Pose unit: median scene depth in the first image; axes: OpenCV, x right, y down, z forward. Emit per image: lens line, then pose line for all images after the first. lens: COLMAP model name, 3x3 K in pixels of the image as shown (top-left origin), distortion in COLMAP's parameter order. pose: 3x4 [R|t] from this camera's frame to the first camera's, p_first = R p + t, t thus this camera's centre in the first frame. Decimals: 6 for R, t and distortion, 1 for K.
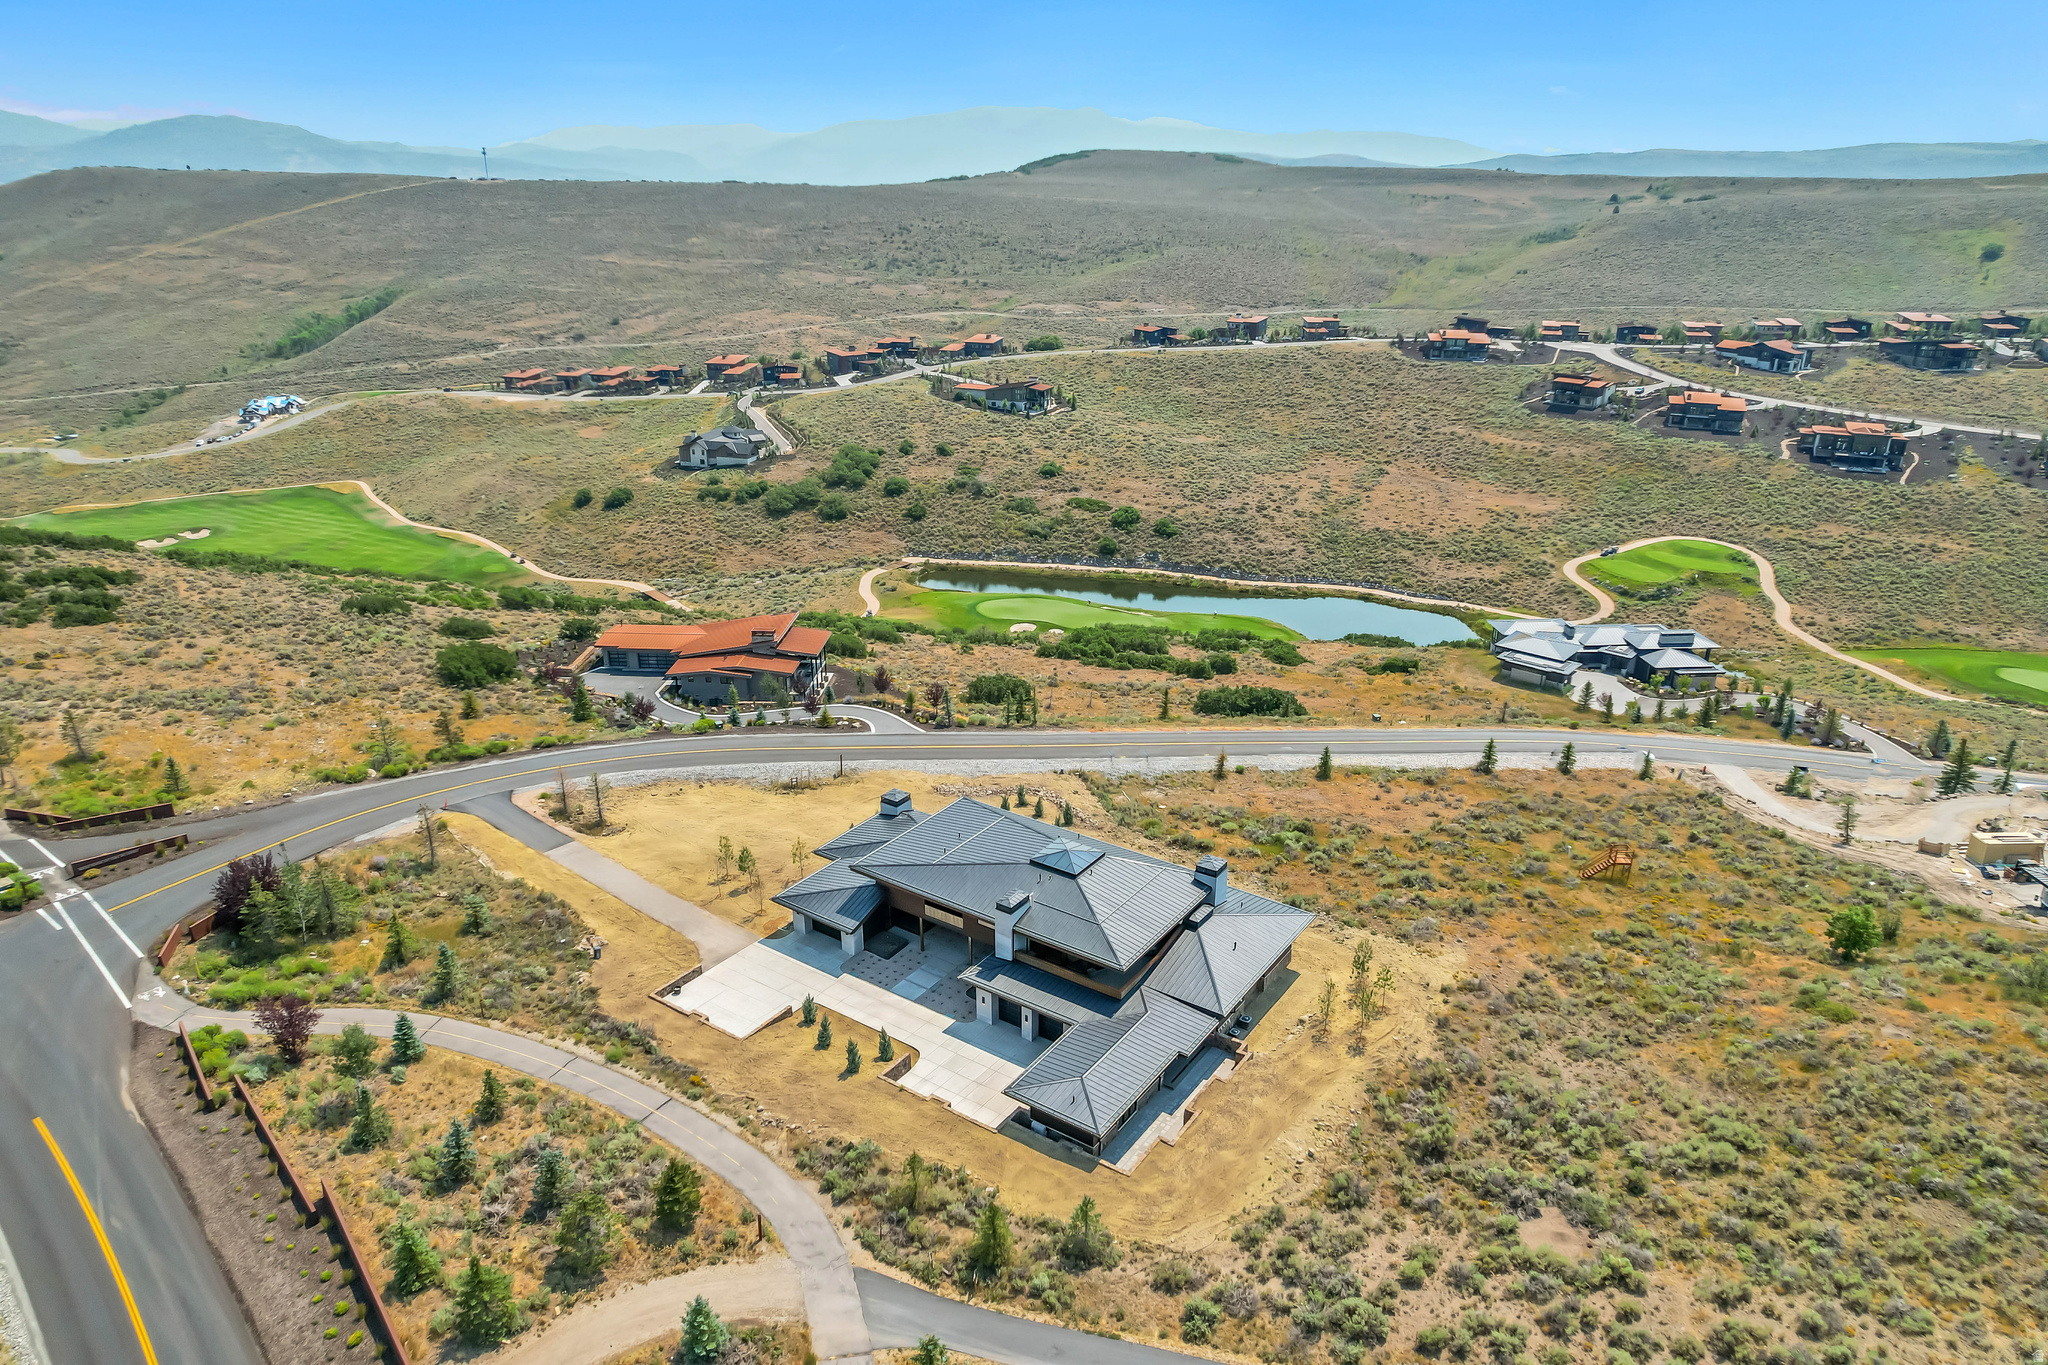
lens RADIAL K [[1308.0, 0, 1033.9], [0, 1308.0, 682.8], [0, 0, 1]] dist [-0.085511, 0.080133]
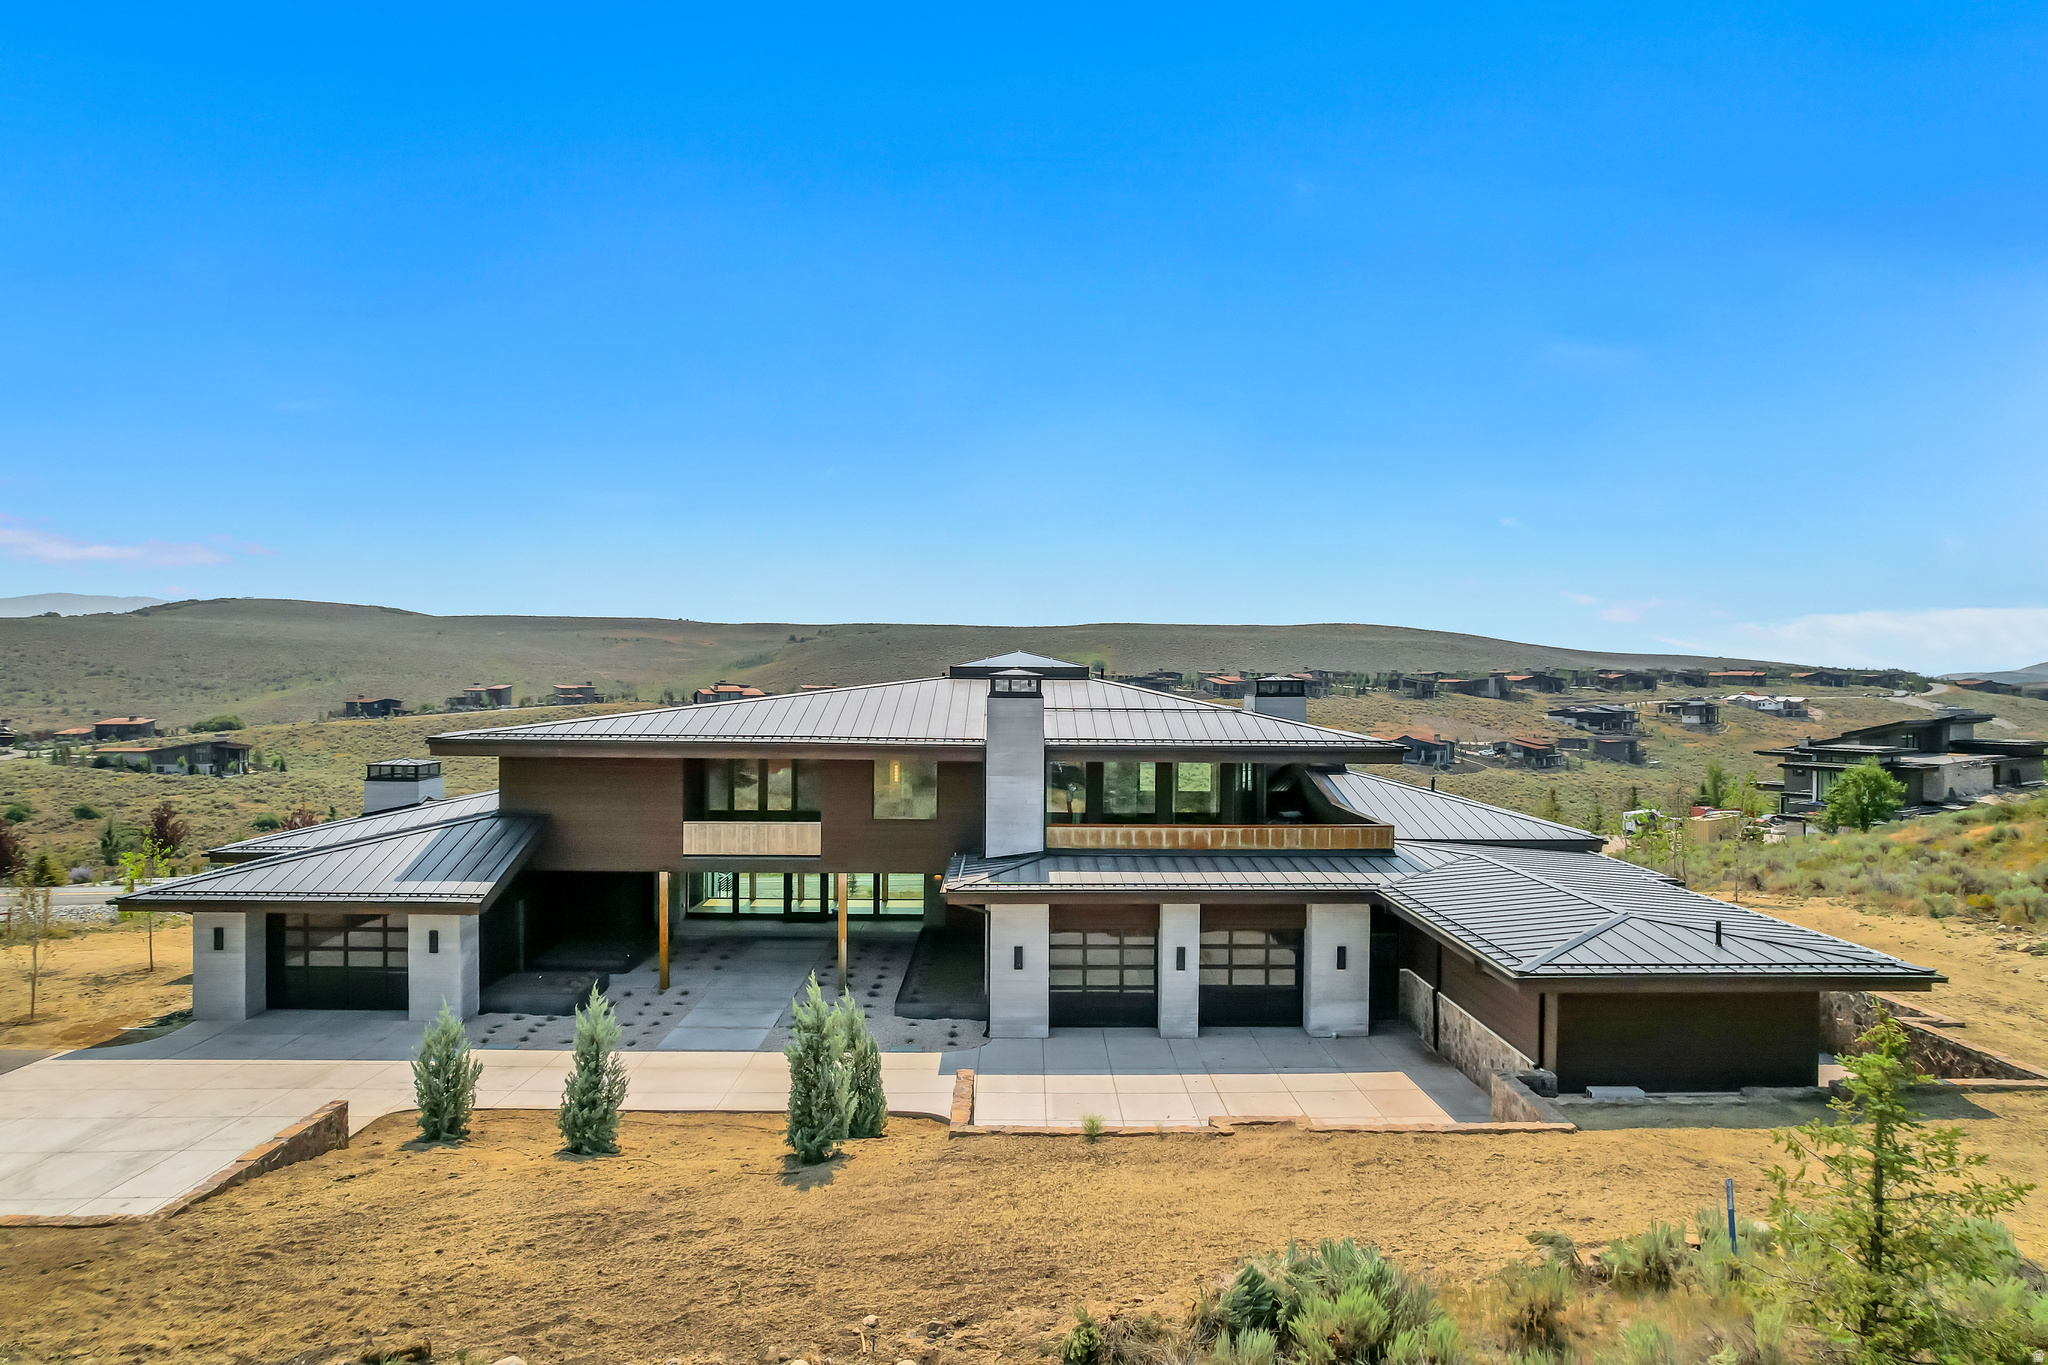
lens RADIAL K [[1308.0, 0, 1033.9], [0, 1308.0, 682.8], [0, 0, 1]] dist [-0.085511, 0.080133]
pose [[0.813432, -0.002886, 0.581653, -0.044626], [0.214906, 0.930722, -0.295925, 0.055984], [-0.540503, 0.365716, 0.757699, 0.147258]]
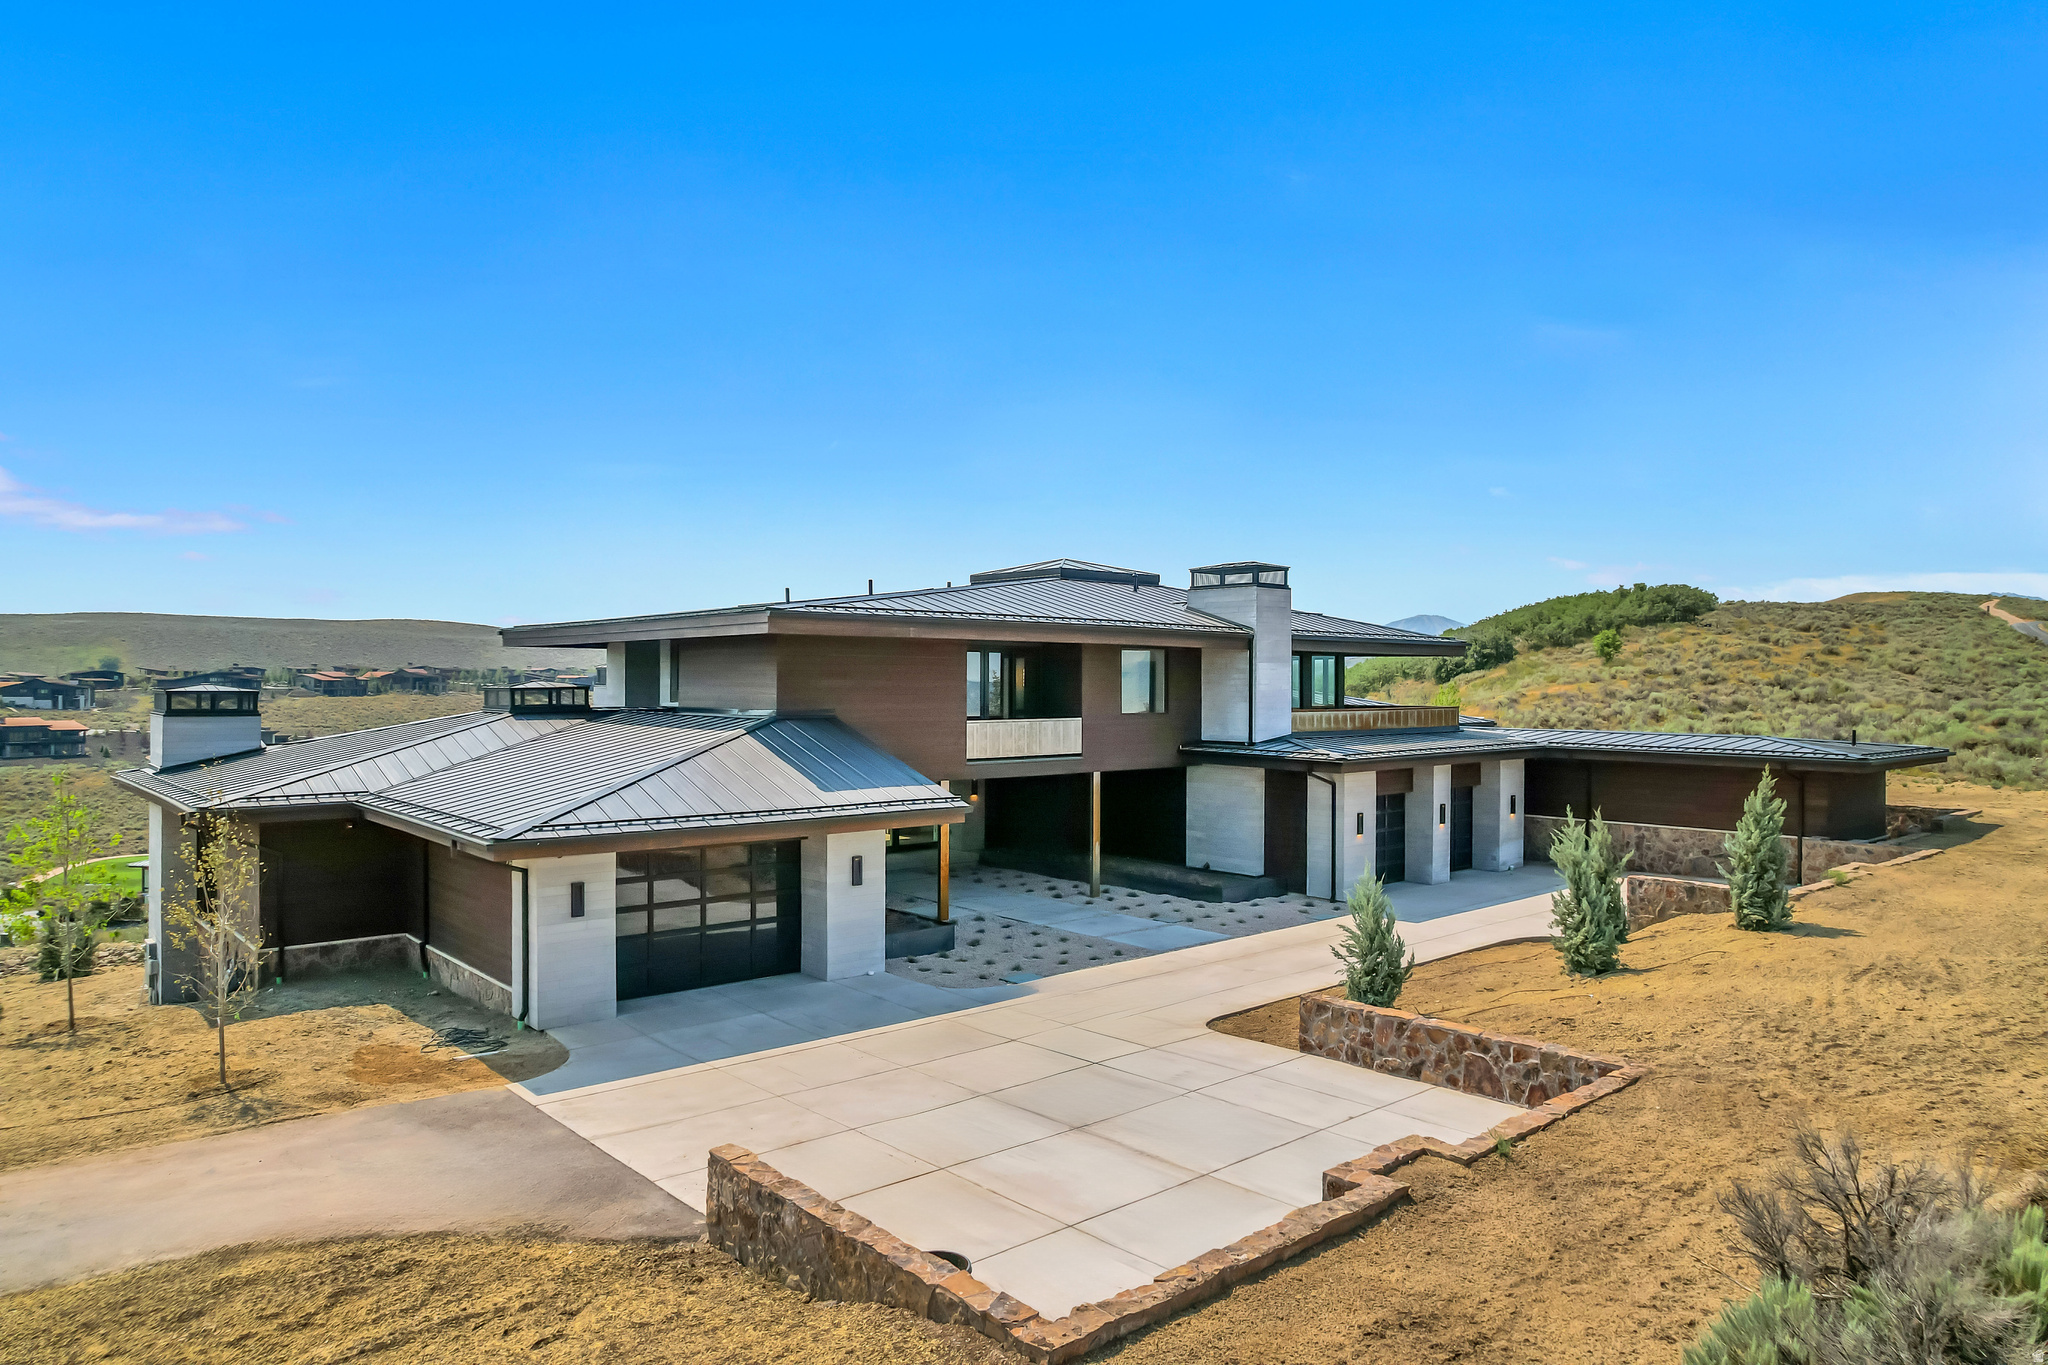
lens RADIAL K [[1308.0, 0, 1033.9], [0, 1308.0, 682.8], [0, 0, 1]] dist [-0.085511, 0.080133]
pose [[0.242550, -0.004400, 0.970129, -0.078912], [0.360967, 0.928601, -0.086037, 0.042234], [-0.900484, 0.371053, 0.226821, 0.198404]]
